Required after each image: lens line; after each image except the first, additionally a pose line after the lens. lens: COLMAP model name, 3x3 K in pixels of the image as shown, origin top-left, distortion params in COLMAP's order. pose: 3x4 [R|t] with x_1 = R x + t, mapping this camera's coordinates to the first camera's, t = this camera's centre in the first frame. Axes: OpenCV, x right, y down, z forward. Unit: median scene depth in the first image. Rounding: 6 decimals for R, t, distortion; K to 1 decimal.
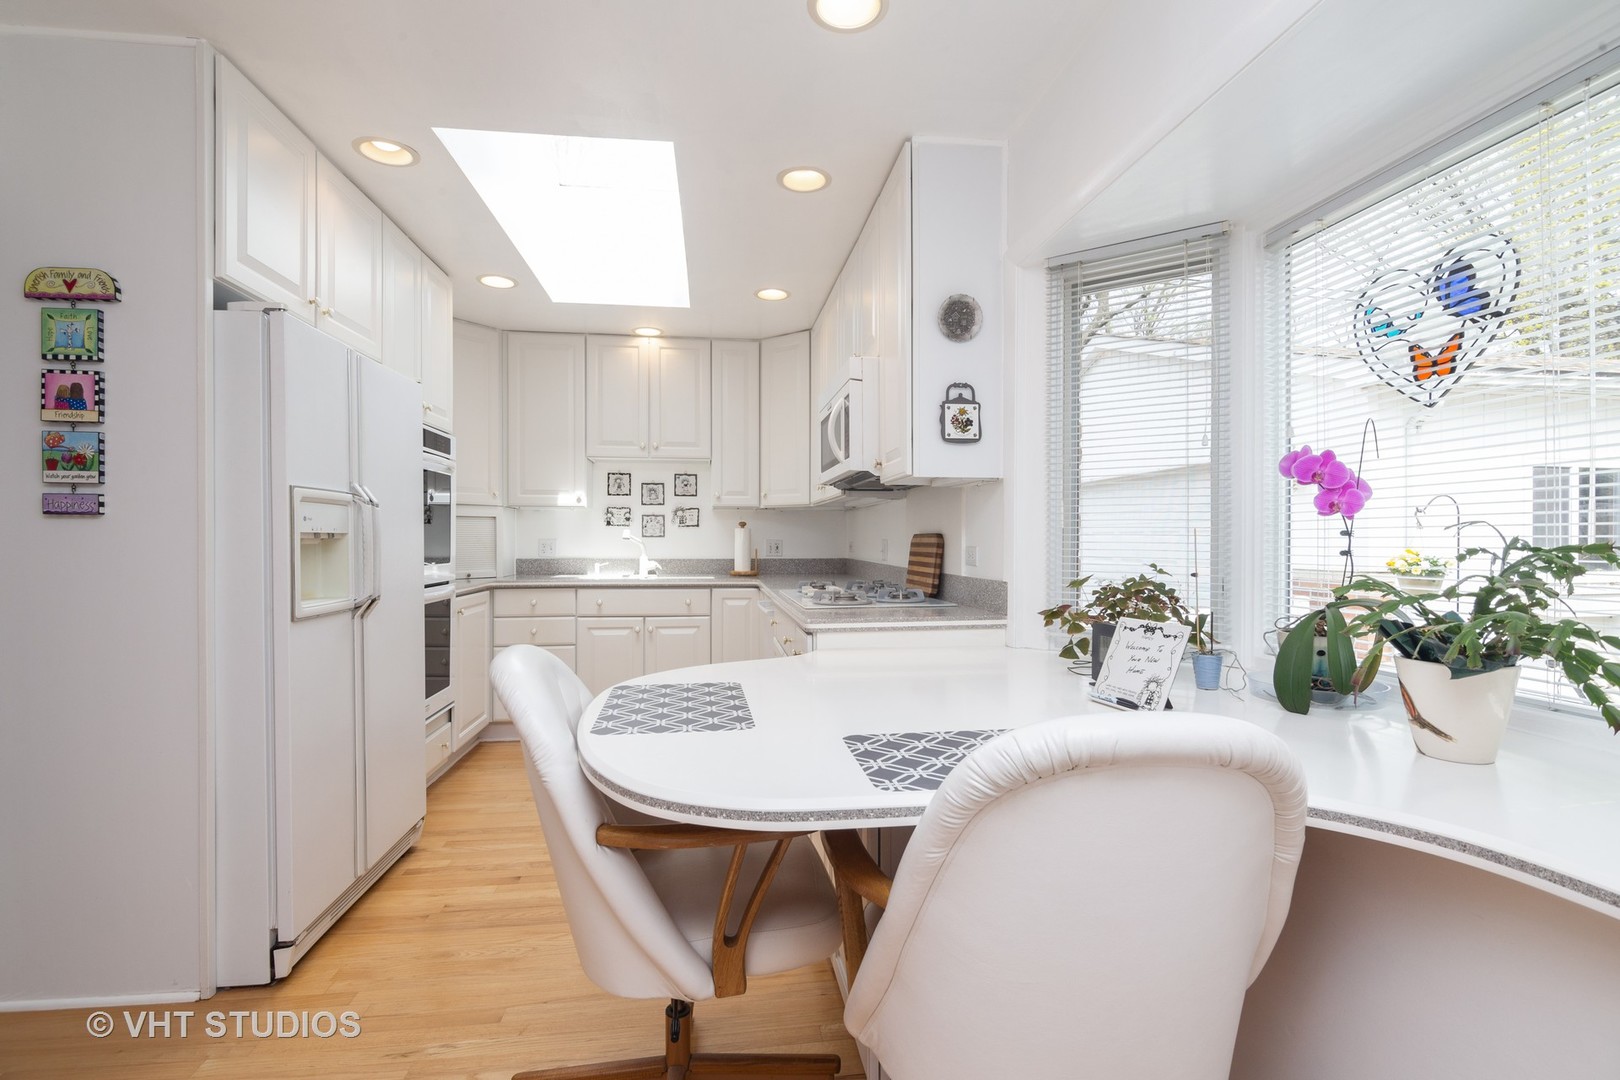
lens RADIAL K [[753.6, 0, 810.0], [0, 753.6, 540.0], [0, 0, 1]] dist [0.000082, -0.000118]
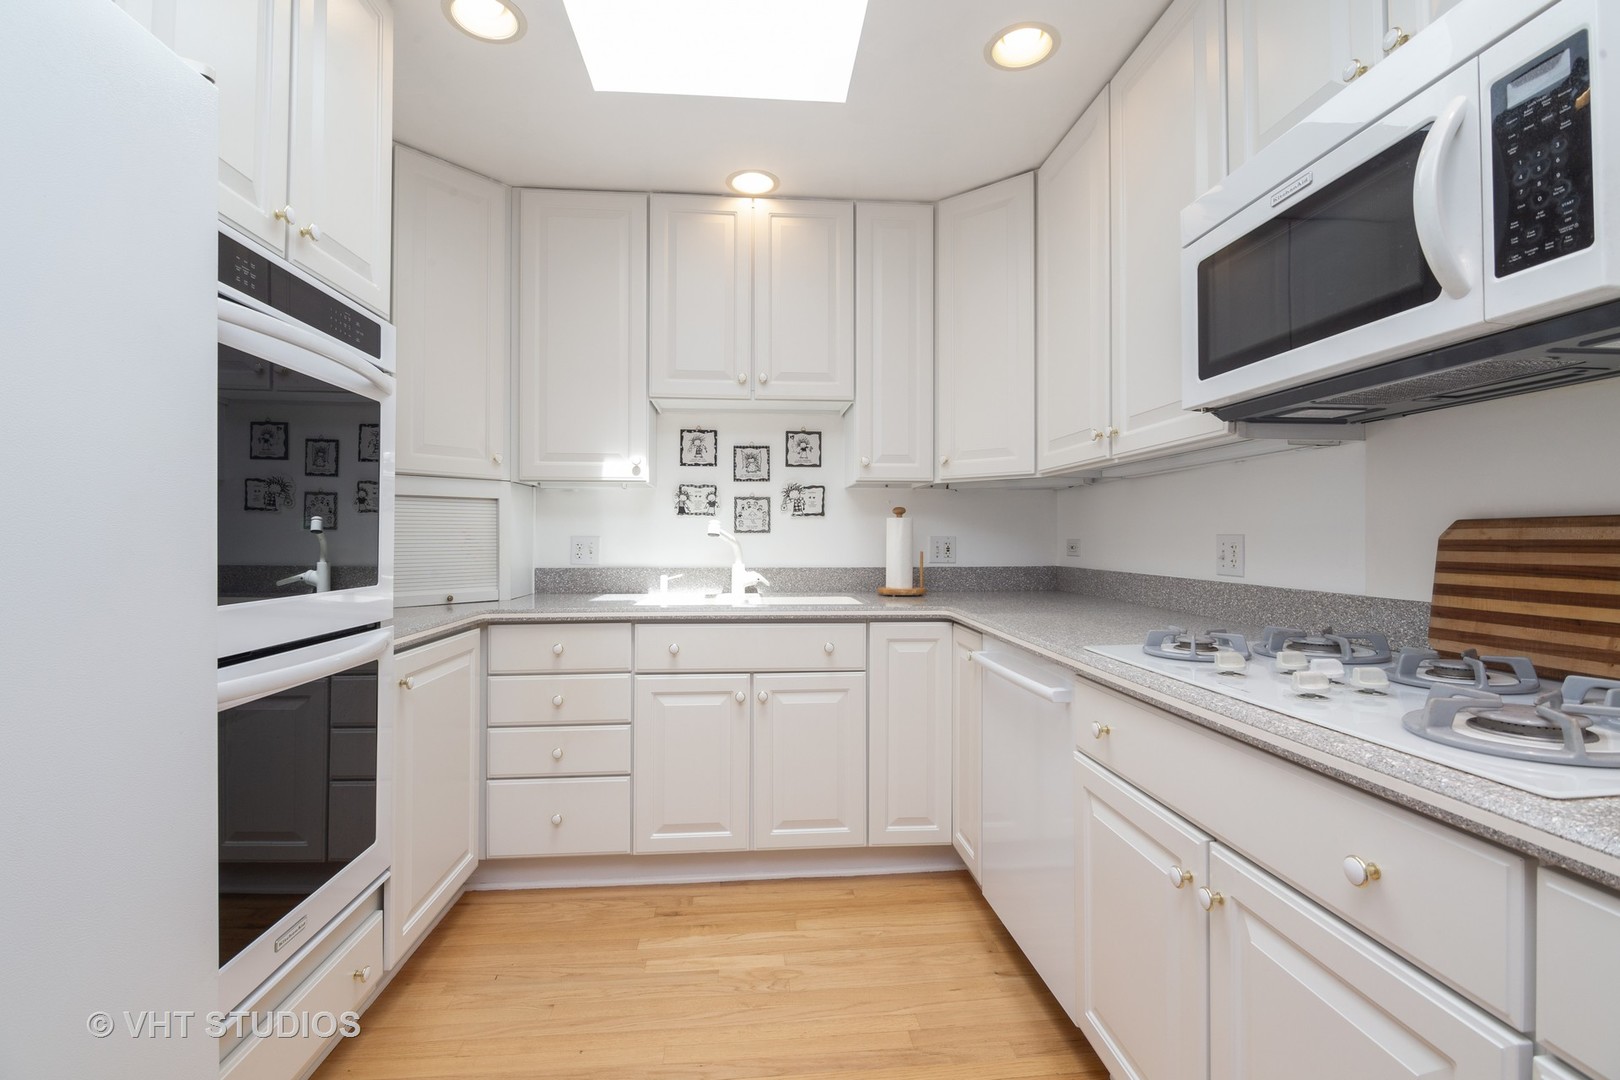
lens RADIAL K [[744.0, 0, 804.6], [0, 744.0, 520.0], [0, 0, 1]] dist [0.000069, -0.000090]
pose [[0.998297, -0.003679, -0.058216, -0.135013], [0.002186, 0.999667, -0.025693, 0.001596], [0.058291, 0.025522, 0.997973, 0.407783]]
